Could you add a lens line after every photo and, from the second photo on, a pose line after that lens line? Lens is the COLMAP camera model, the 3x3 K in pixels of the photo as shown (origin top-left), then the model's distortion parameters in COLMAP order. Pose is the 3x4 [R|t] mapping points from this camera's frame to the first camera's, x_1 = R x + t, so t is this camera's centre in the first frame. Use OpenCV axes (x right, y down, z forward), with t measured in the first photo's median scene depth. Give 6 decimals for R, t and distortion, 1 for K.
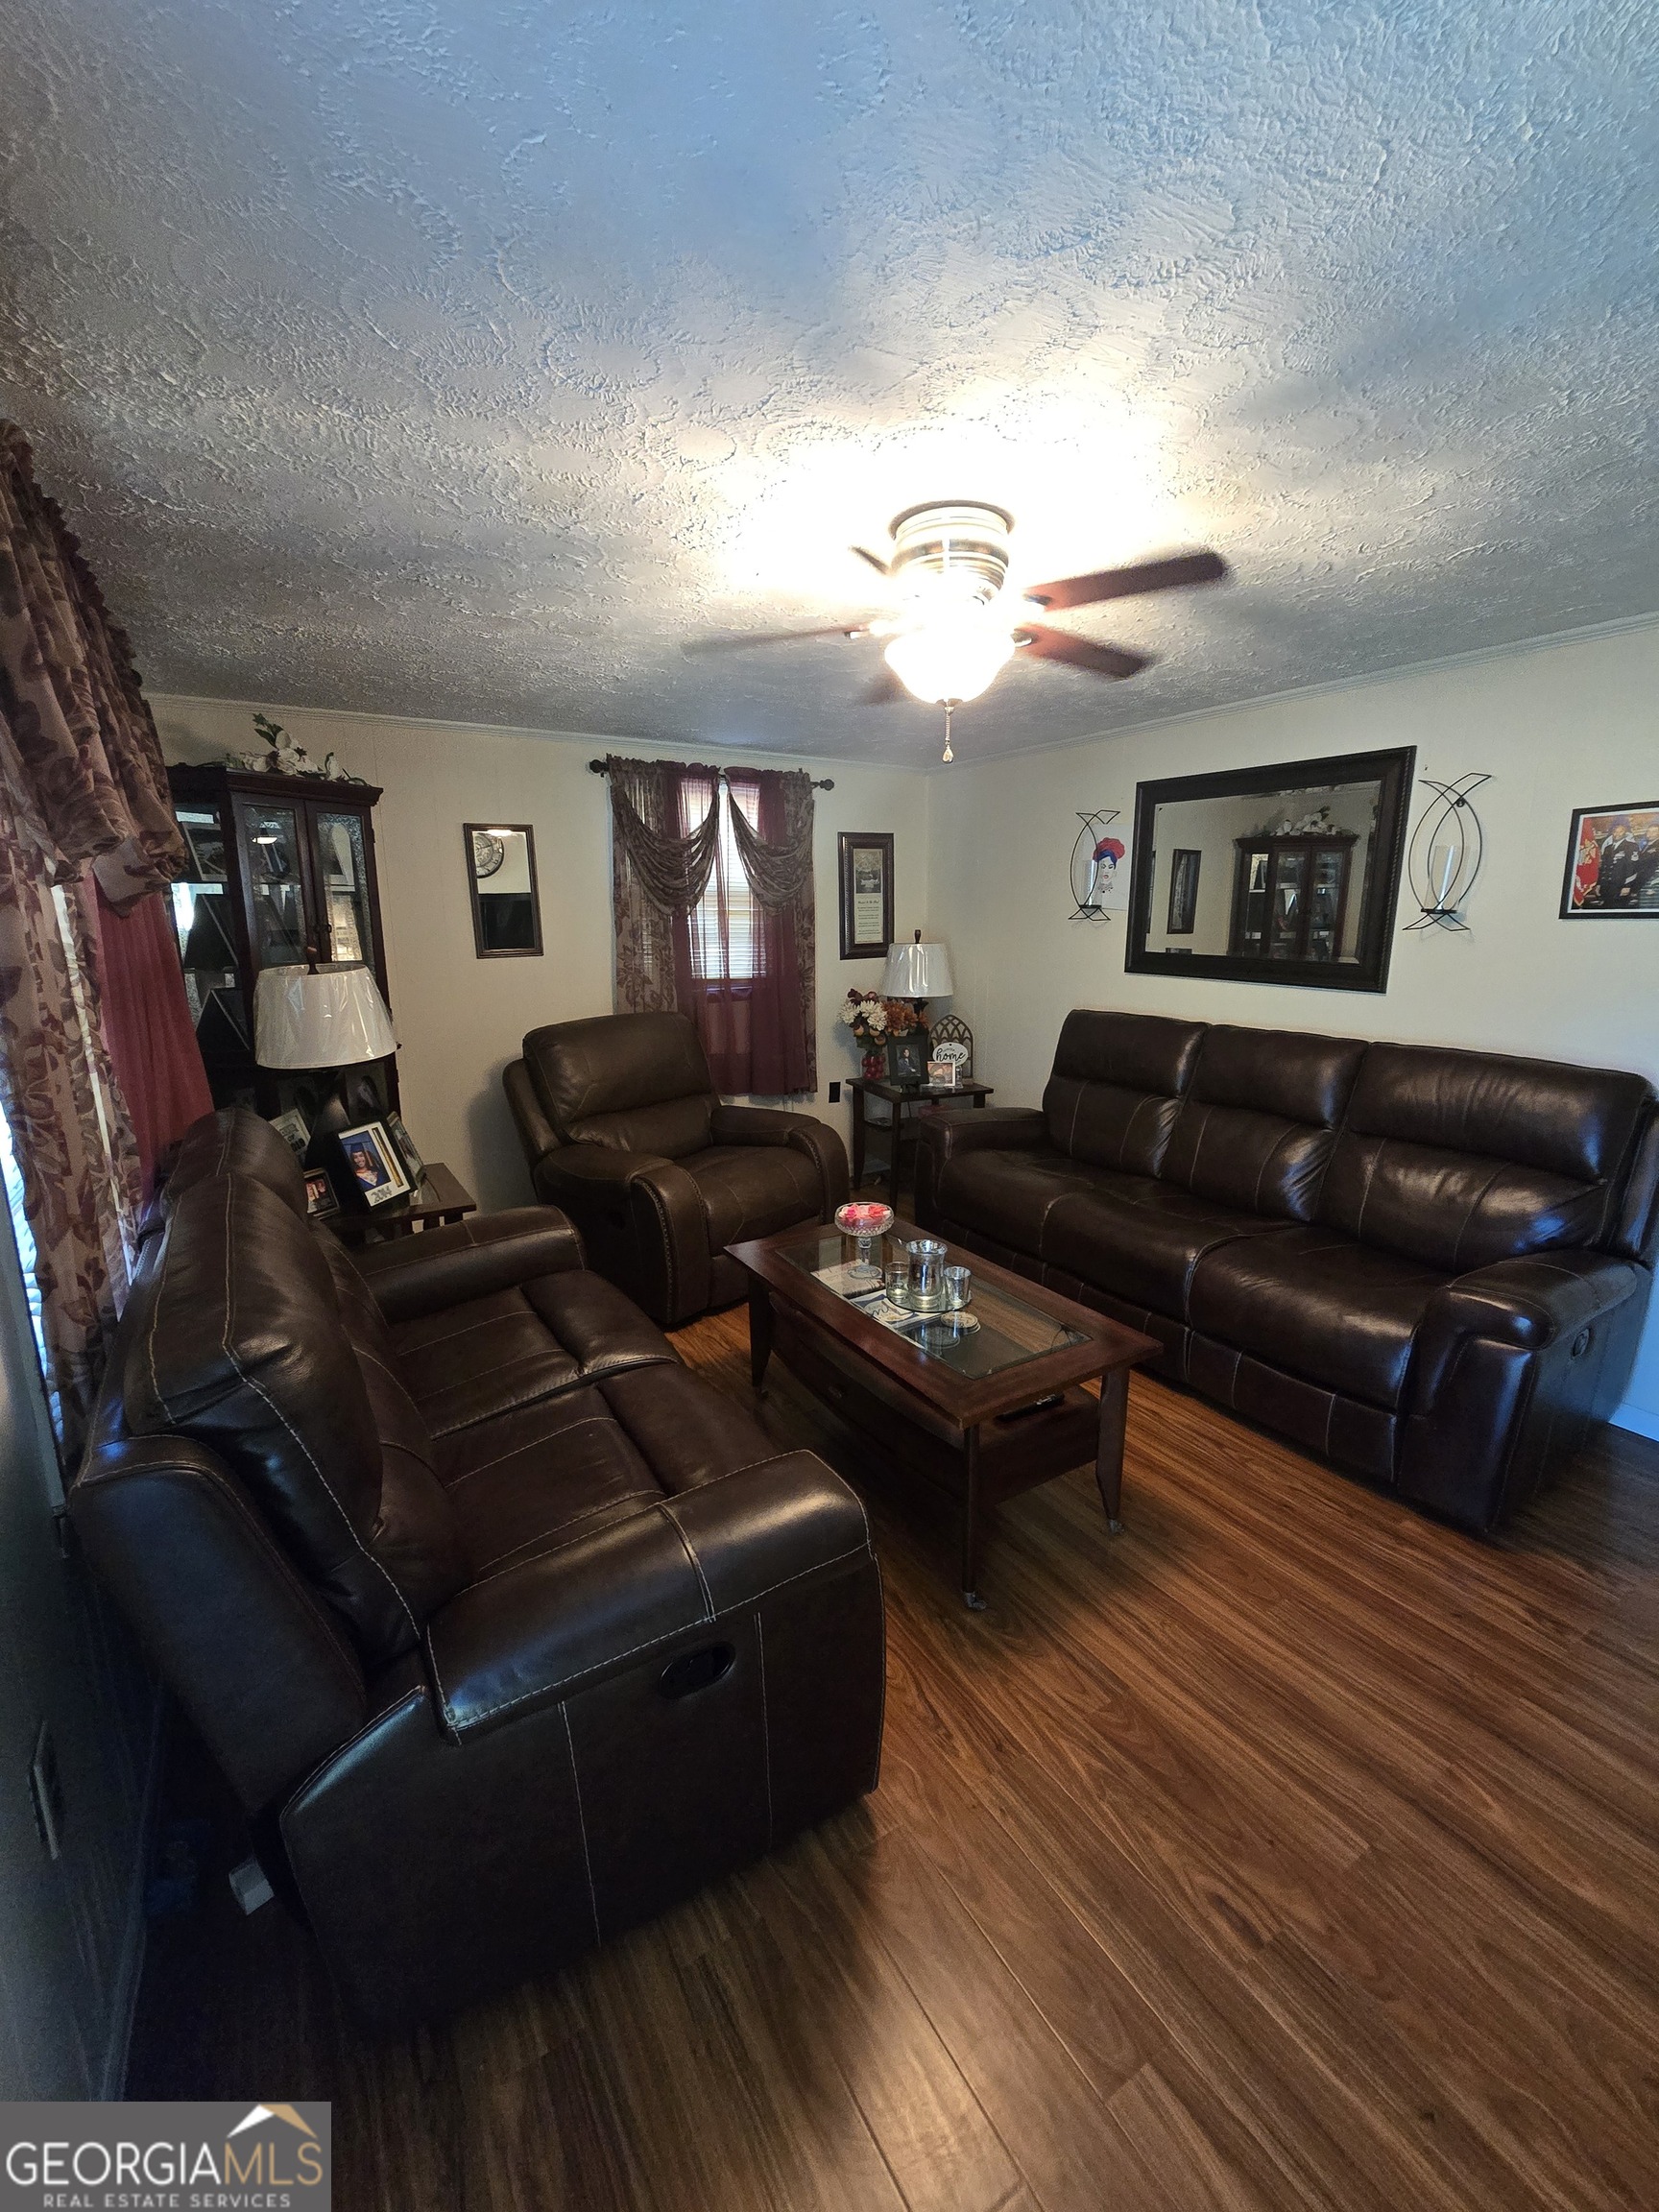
lens RADIAL K [[901.4, 0, 829.5], [0, 901.4, 1106.0], [0, 0, 1]] dist [-0.015001, -0.000193]
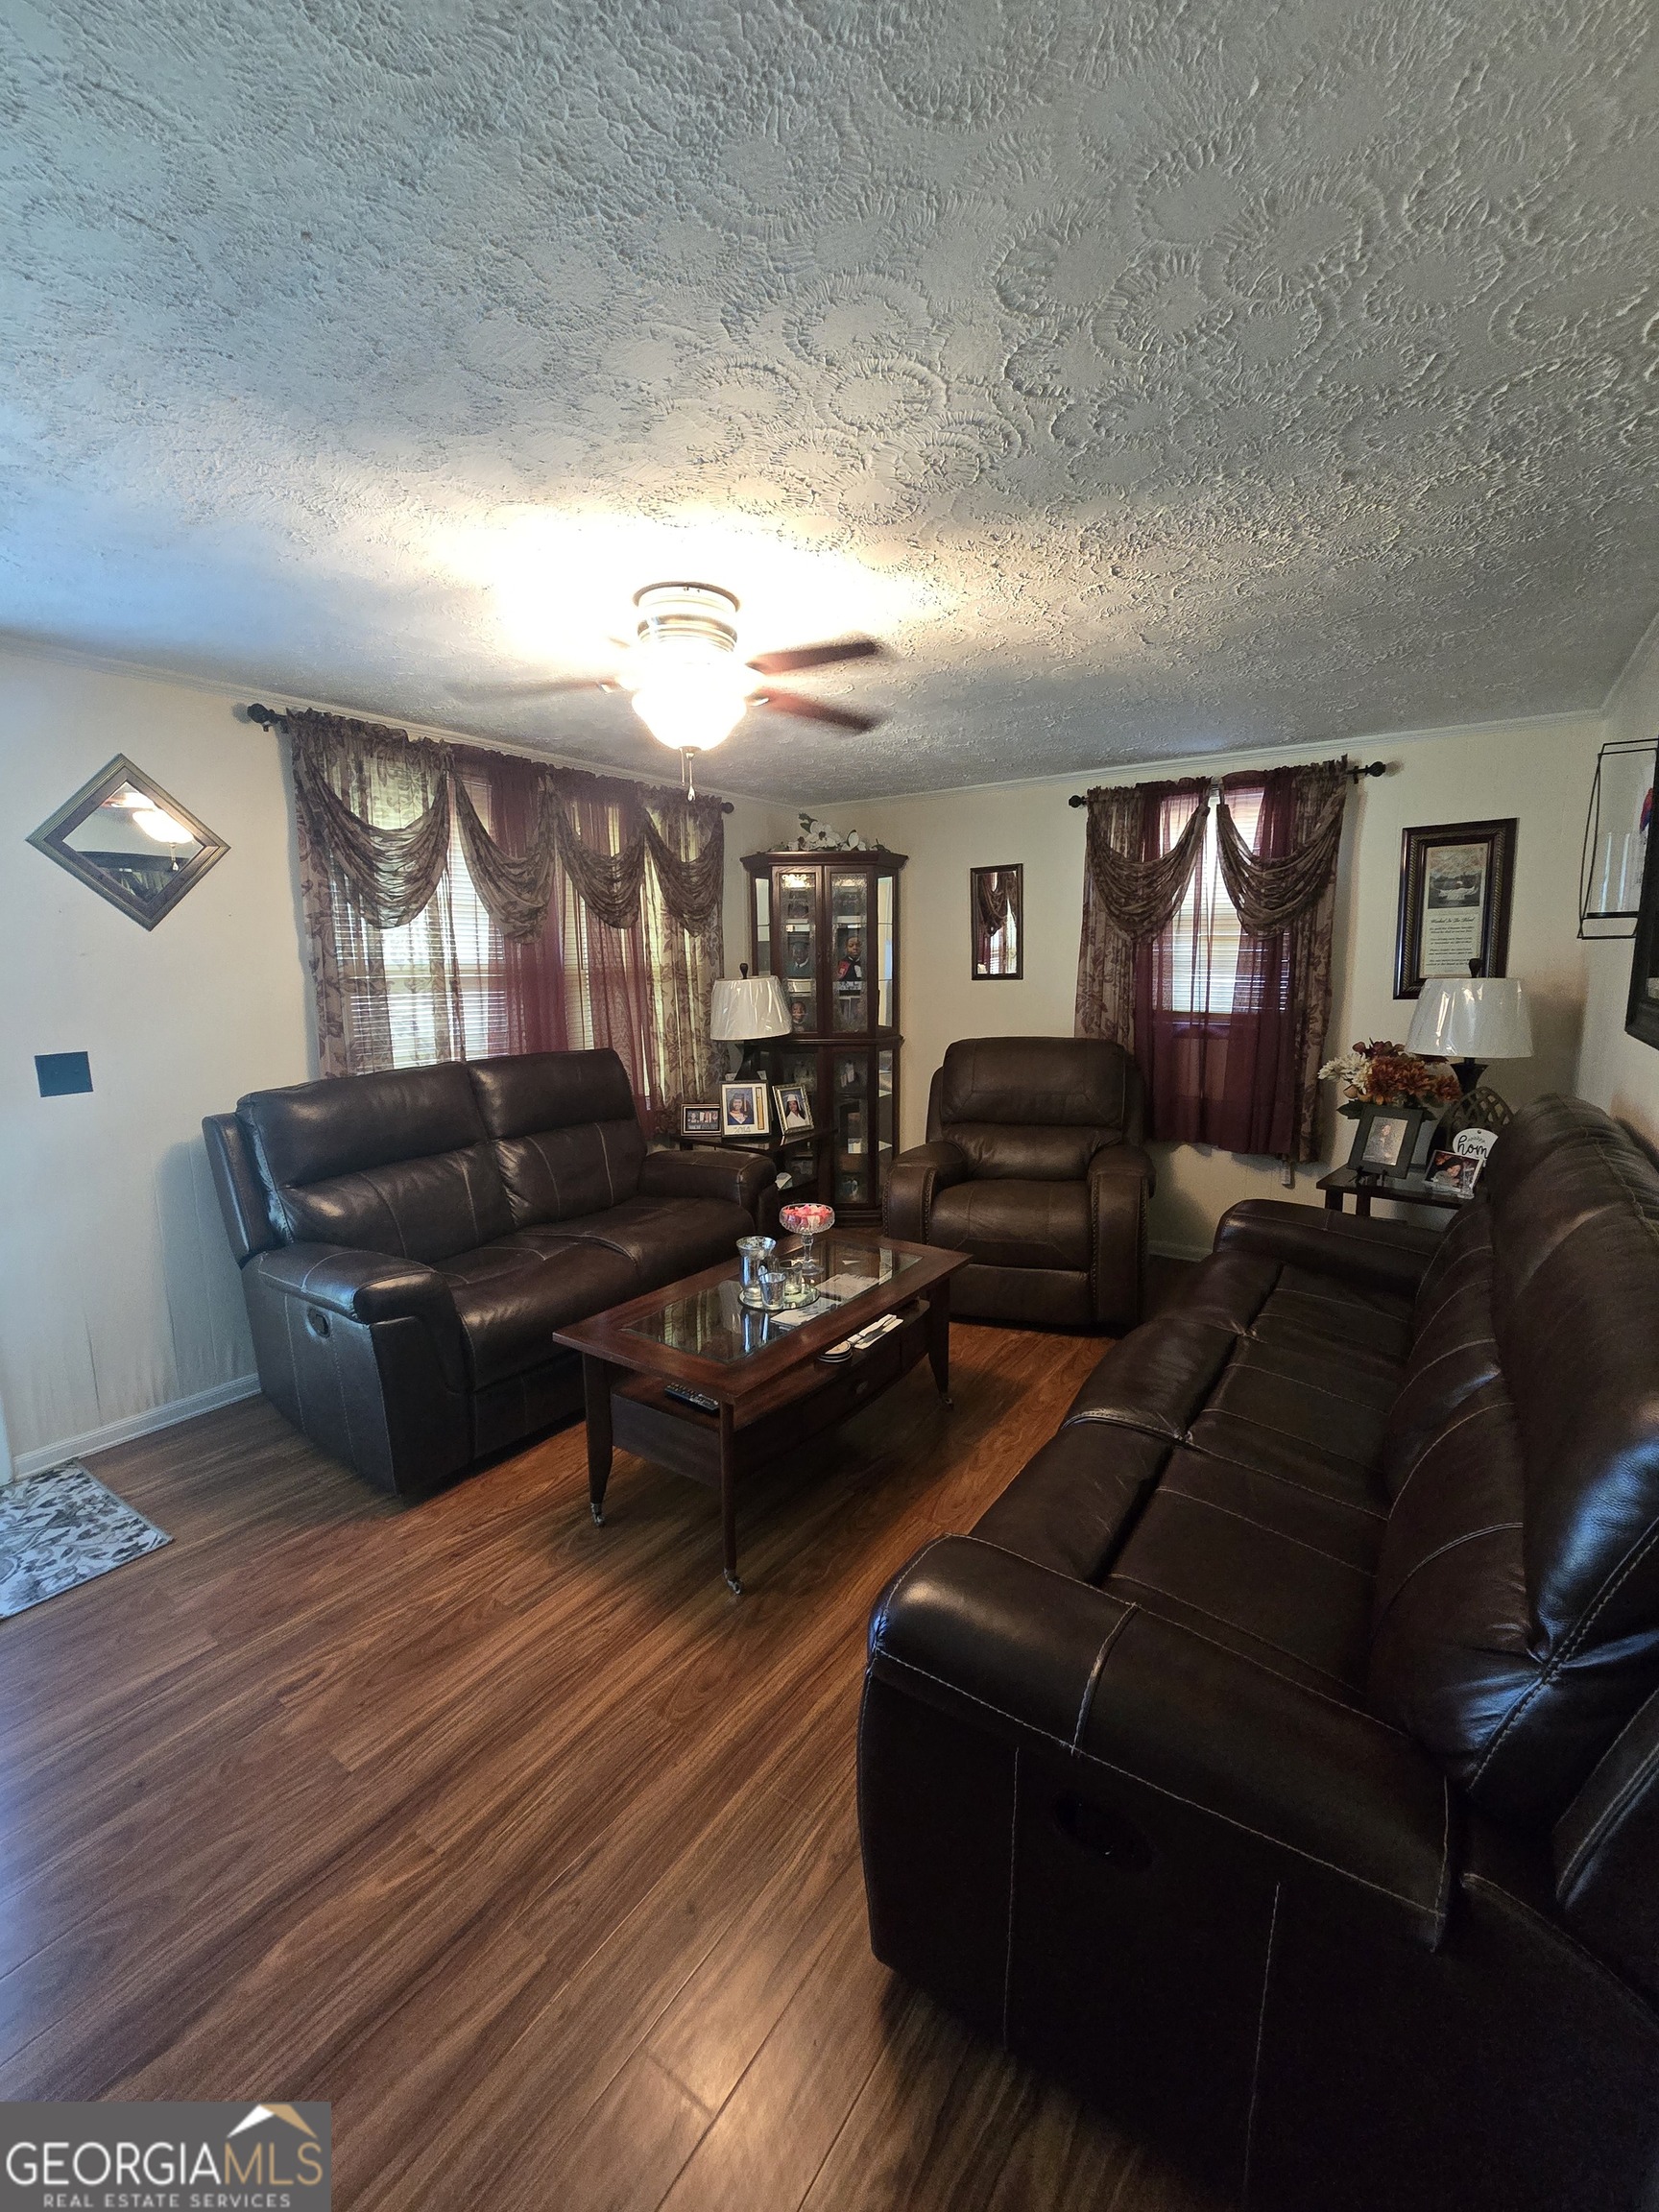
lens RADIAL K [[899.6, 0, 827.7], [0, 899.6, 1099.0], [0, 0, 1]] dist [0.003659, -0.000398]
pose [[0.405316, 0.149003, -0.901952, 0.589300], [-0.180546, 0.980242, 0.080803, -0.065575], [0.896171, 0.130093, 0.424210, 0.318598]]
